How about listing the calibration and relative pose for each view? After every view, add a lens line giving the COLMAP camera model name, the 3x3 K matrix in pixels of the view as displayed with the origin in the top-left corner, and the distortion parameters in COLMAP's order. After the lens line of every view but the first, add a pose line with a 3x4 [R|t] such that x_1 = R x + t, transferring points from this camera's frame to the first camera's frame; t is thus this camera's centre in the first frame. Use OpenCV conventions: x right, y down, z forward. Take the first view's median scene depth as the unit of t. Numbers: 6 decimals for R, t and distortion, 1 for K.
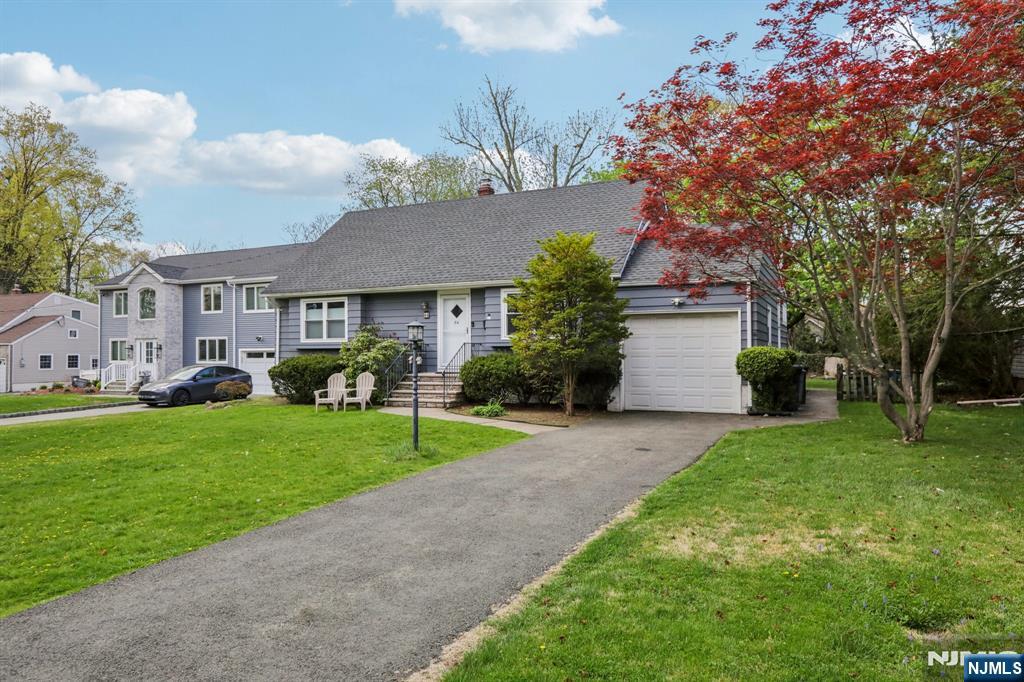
lens RADIAL K [[670.6, 0, 510.6], [0, 670.6, 335.4], [0, 0, 1]] dist [-0.006567, -0.001441]
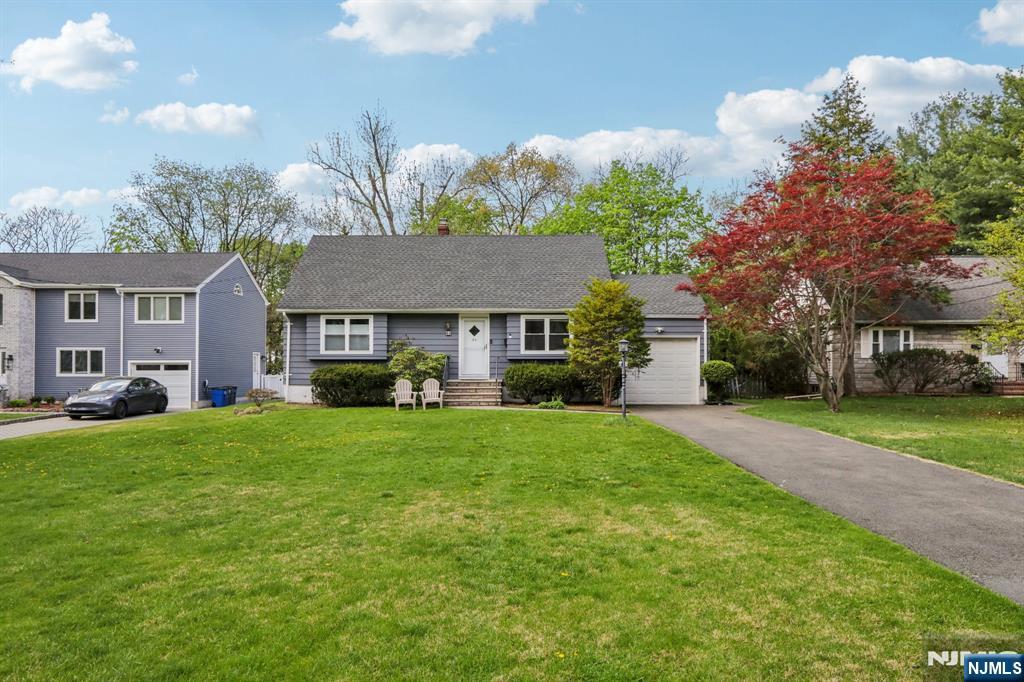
lens RADIAL K [[670.6, 0, 514.1], [0, 670.6, 348.2], [0, 0, 1]] dist [-0.006567, -0.001441]
pose [[0.907121, 0.020497, 0.420371, -0.498666], [-0.015681, 0.999766, -0.014911, 0.012893], [-0.420578, 0.006934, 0.907230, -0.155912]]
